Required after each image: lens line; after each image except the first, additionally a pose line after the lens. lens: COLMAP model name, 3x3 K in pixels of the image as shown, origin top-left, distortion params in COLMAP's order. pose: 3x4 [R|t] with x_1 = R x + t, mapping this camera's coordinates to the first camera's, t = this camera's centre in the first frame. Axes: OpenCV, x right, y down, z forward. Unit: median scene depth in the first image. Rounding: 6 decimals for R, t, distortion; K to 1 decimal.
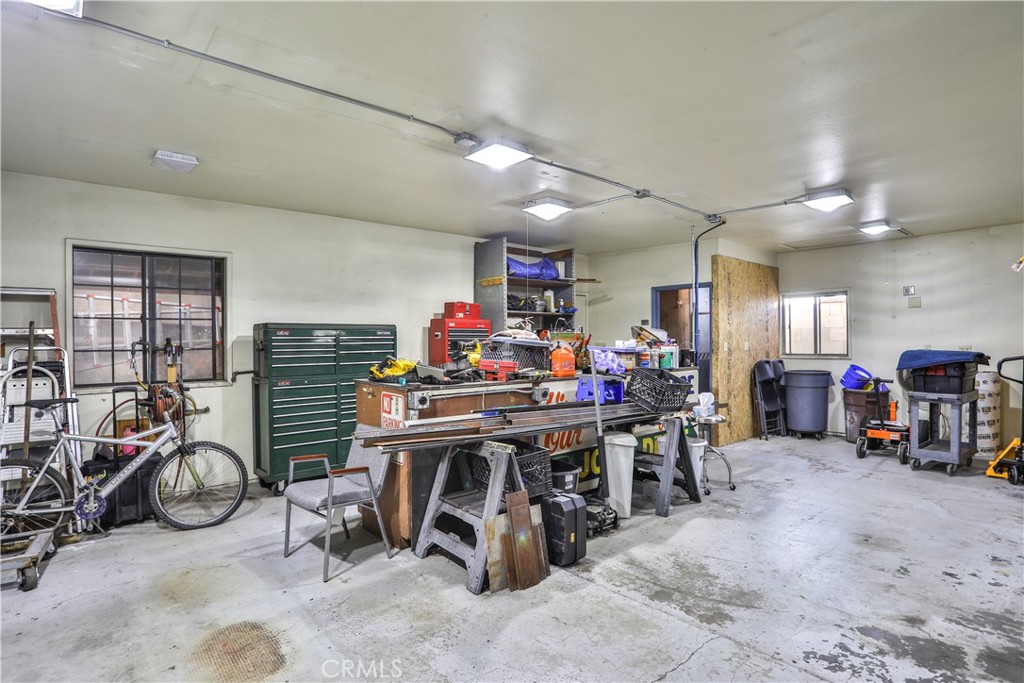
lens RADIAL K [[527.5, 0, 519.8], [0, 527.5, 343.9], [0, 0, 1]] dist [0.001626, 0.003371]
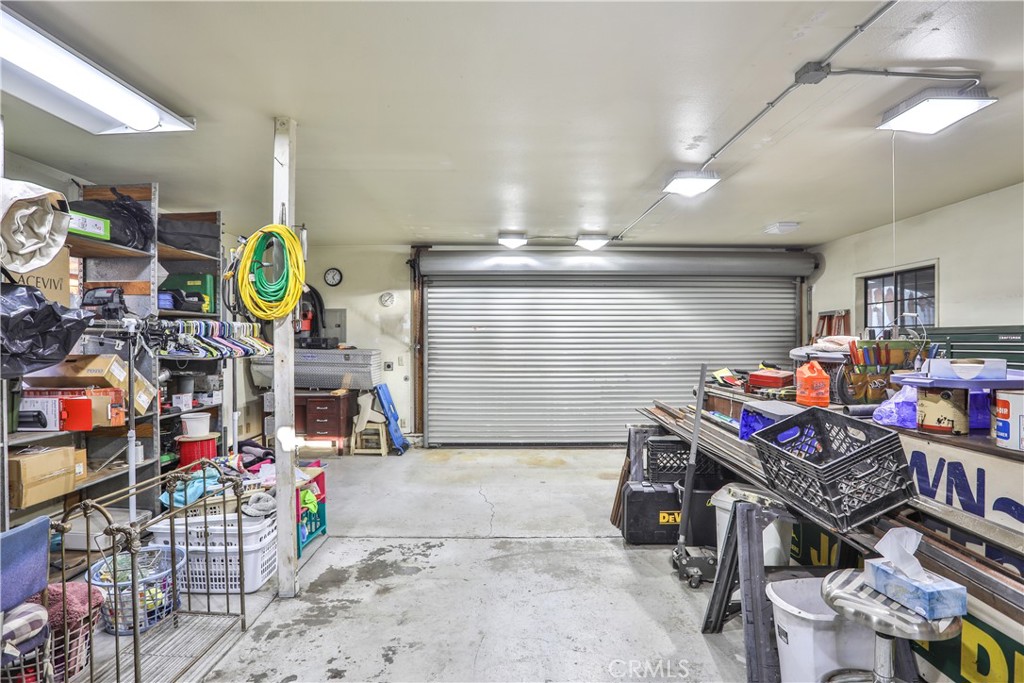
lens RADIAL K [[527.5, 0, 517.6], [0, 527.5, 344.1], [0, 0, 1]] dist [0.001626, 0.003371]
pose [[-0.660074, 0.011756, -0.751109, 1.426017], [0.001113, 0.999892, 0.014672, -0.042667], [0.751200, 0.008849, -0.660016, 1.995630]]
